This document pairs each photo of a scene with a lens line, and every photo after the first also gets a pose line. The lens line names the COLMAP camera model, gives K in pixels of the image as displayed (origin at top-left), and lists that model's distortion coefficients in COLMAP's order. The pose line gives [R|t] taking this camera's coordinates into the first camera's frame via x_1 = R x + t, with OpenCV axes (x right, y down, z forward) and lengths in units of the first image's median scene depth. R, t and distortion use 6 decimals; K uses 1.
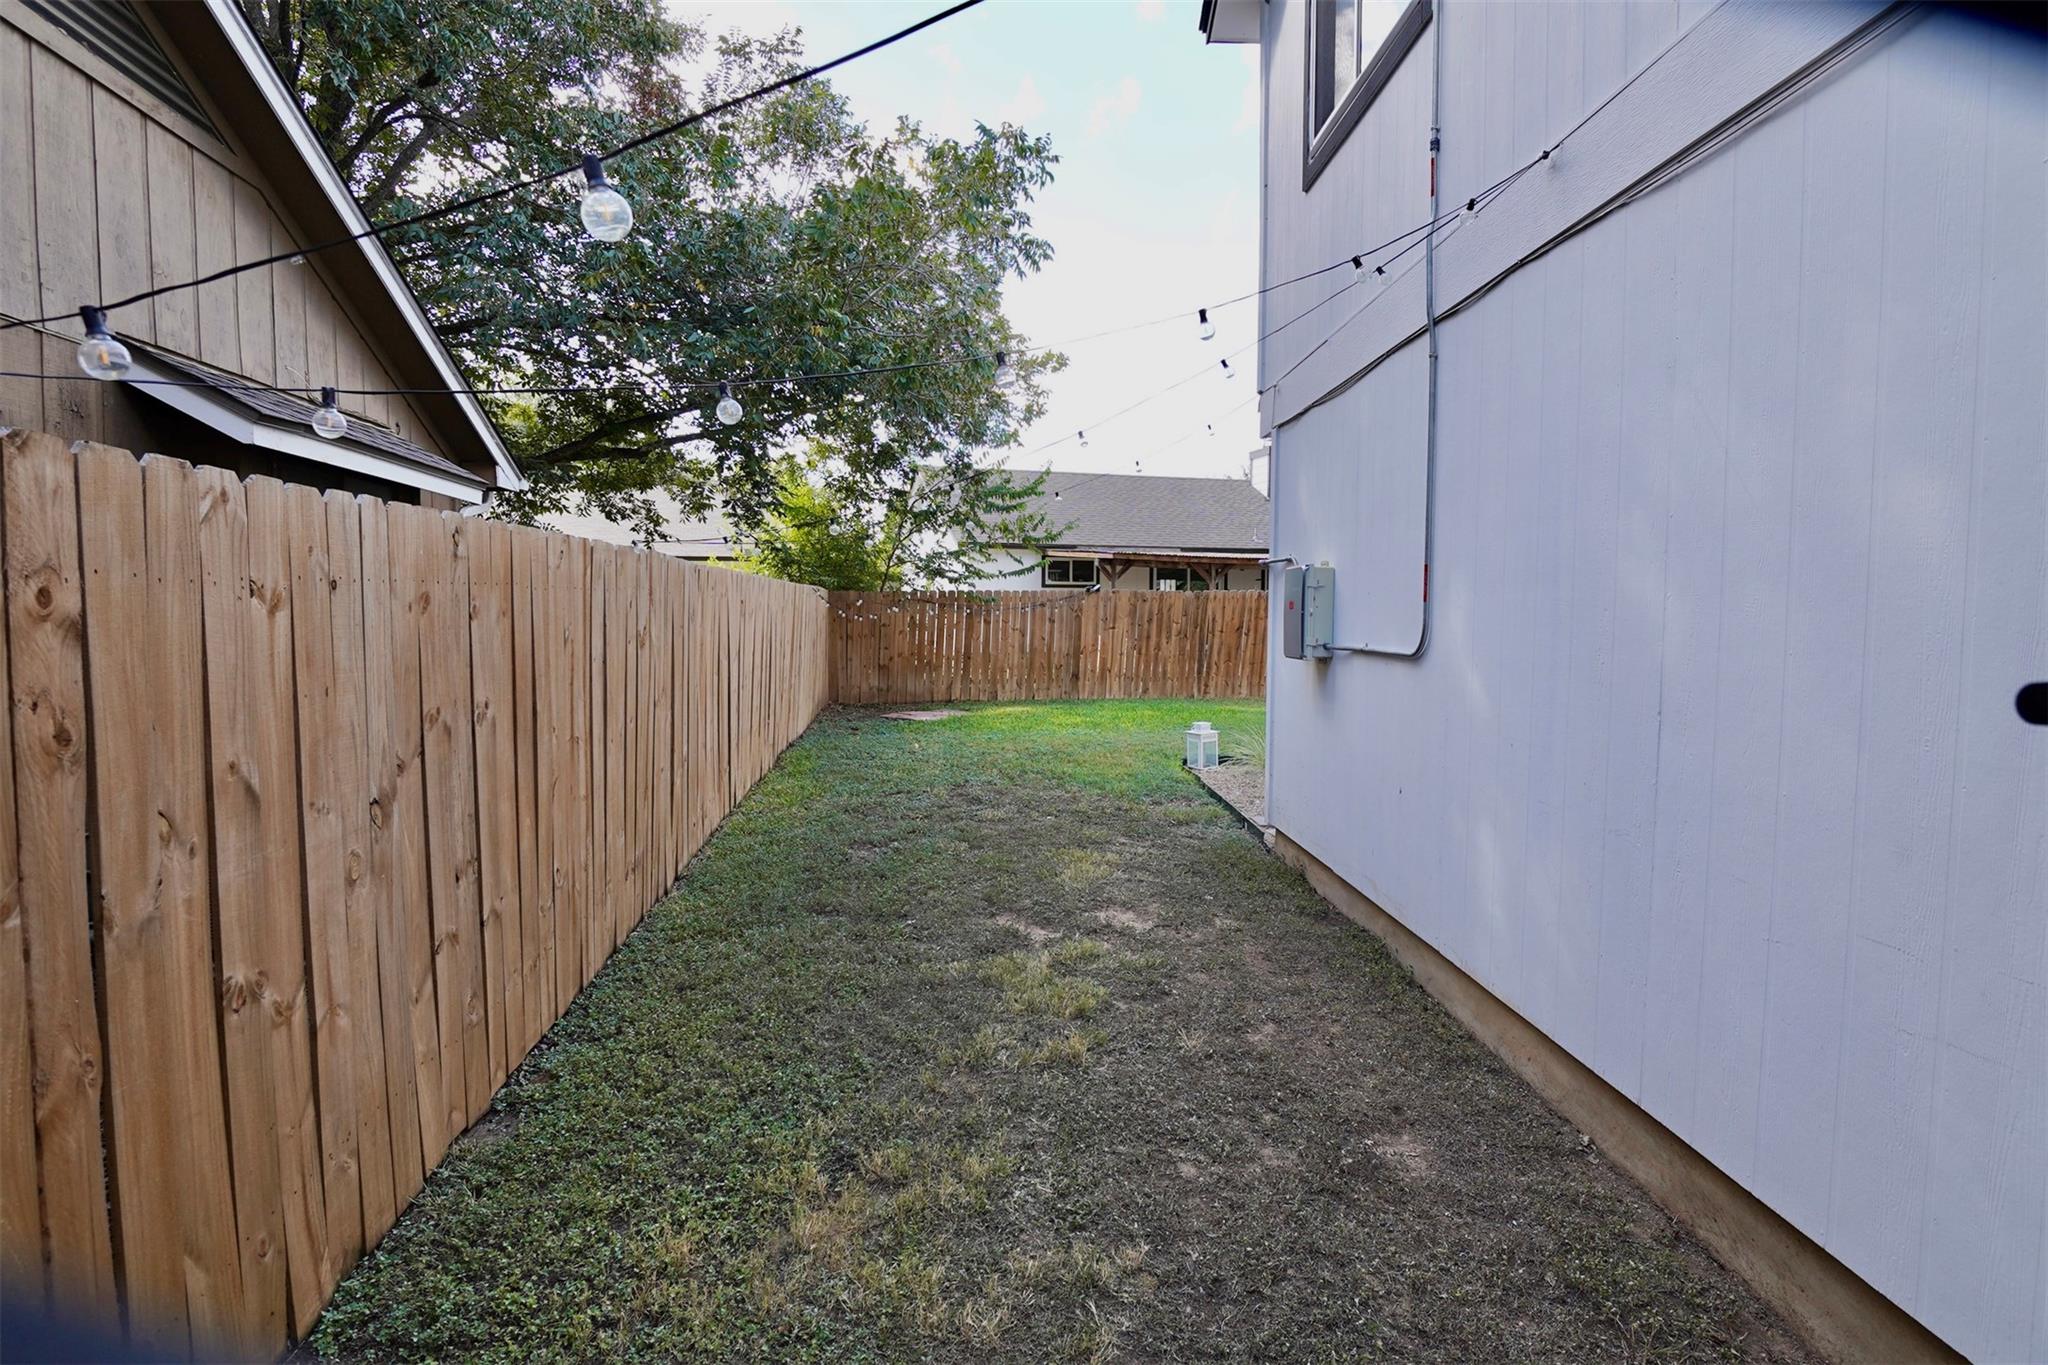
lens RADIAL K [[999.1, 0, 1013.7], [0, 999.1, 676.6], [0, 0, 1]] dist [-0.020636, -0.002907]
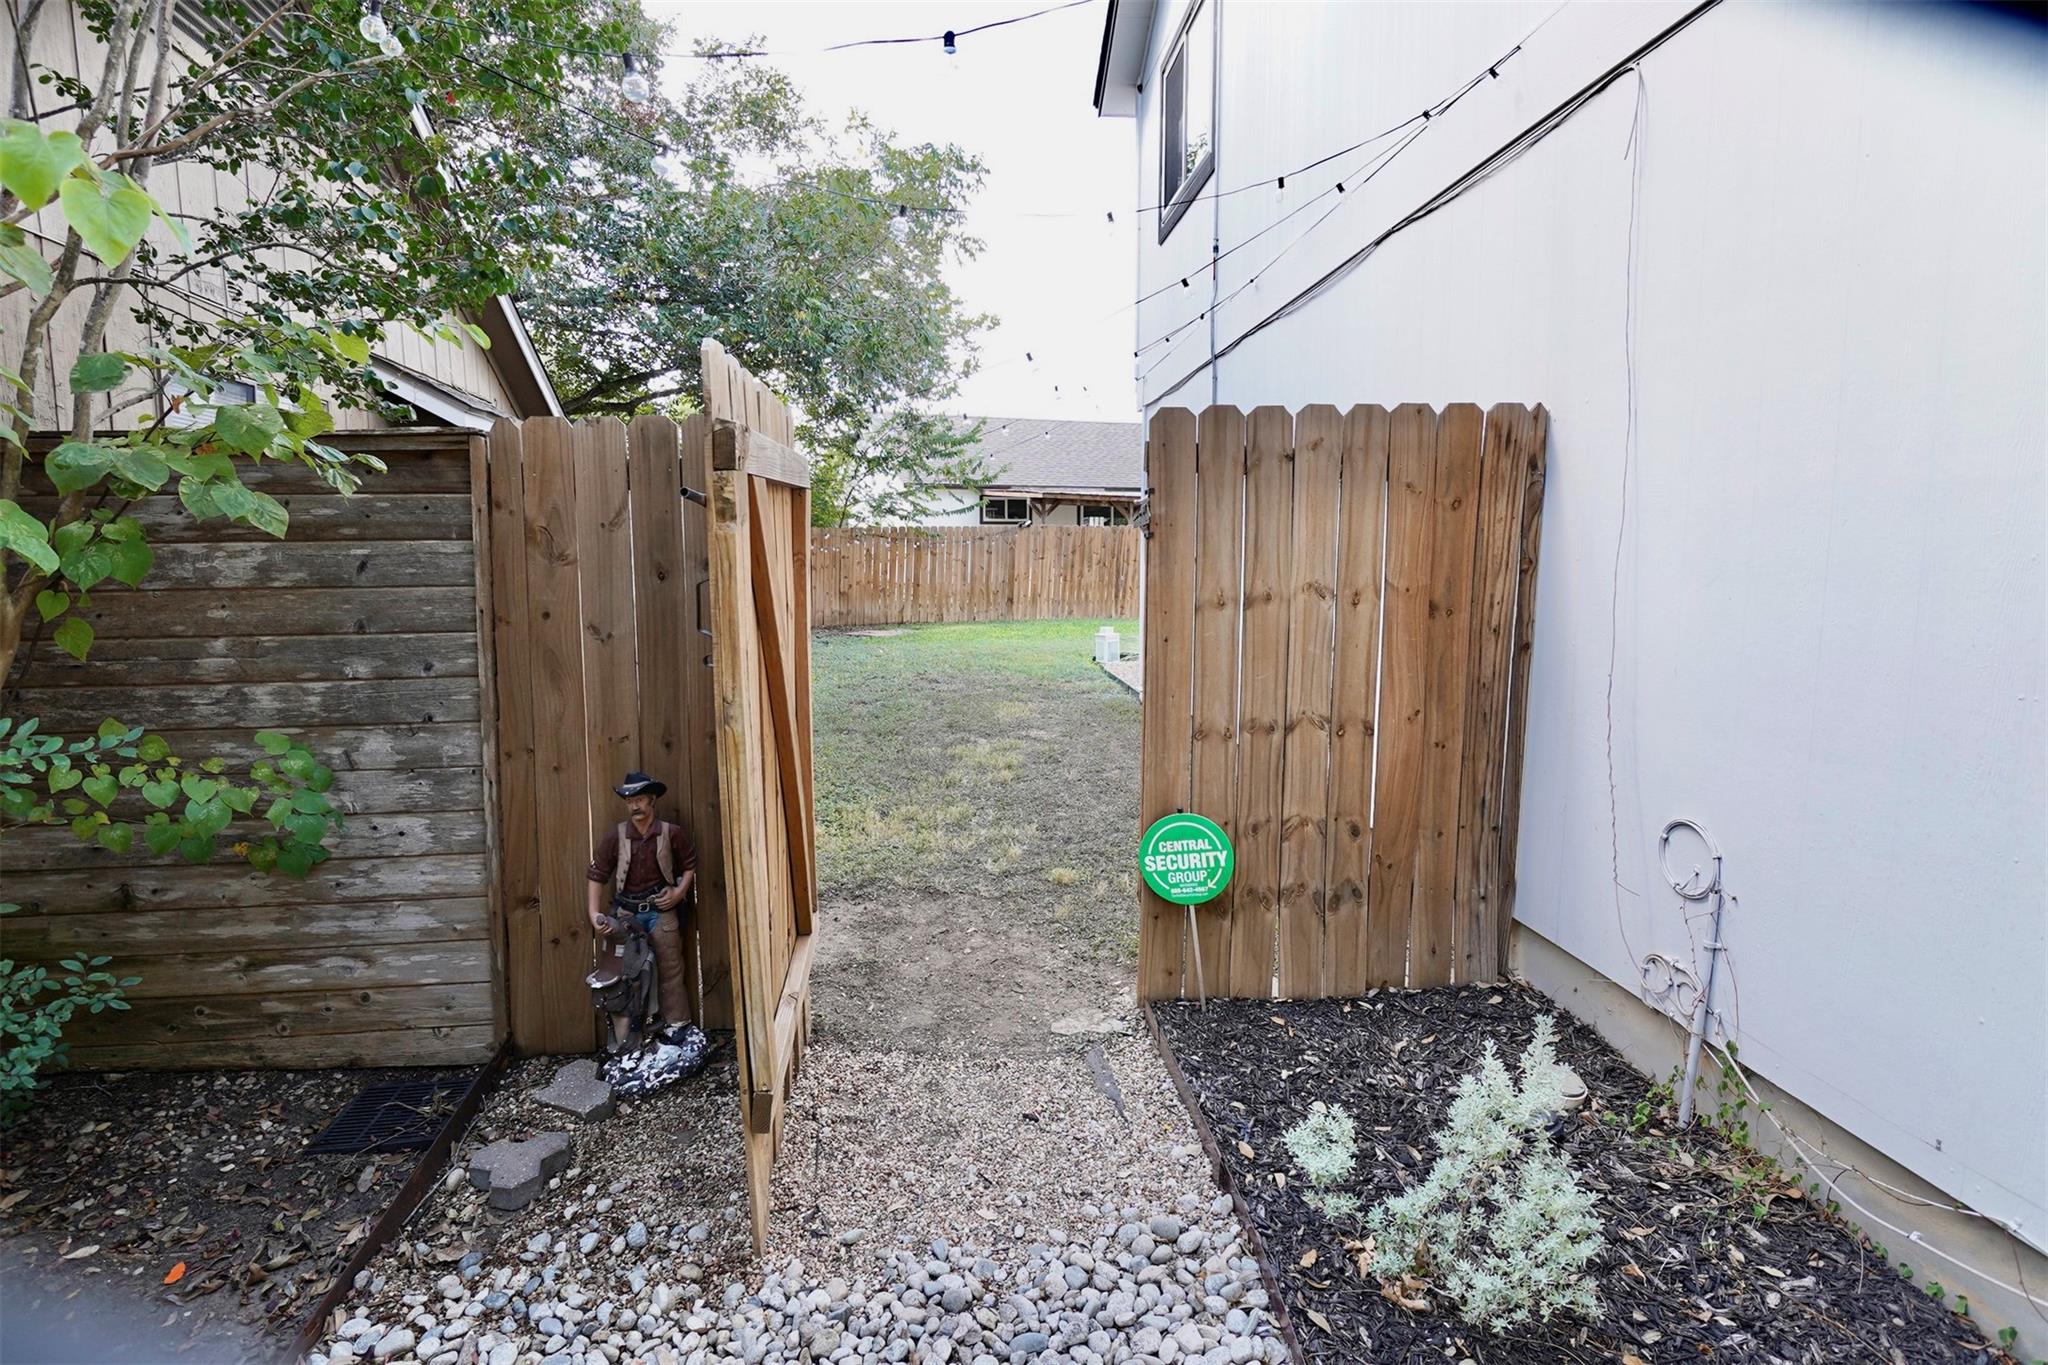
lens RADIAL K [[999.1, 0, 1013.7], [0, 999.1, 676.6], [0, 0, 1]] dist [-0.020636, -0.002907]
pose [[0.998045, -0.014038, 0.060898, -0.006142], [0.010354, 0.998121, 0.060387, 0.018015], [-0.061631, -0.059638, 0.996316, -0.161512]]
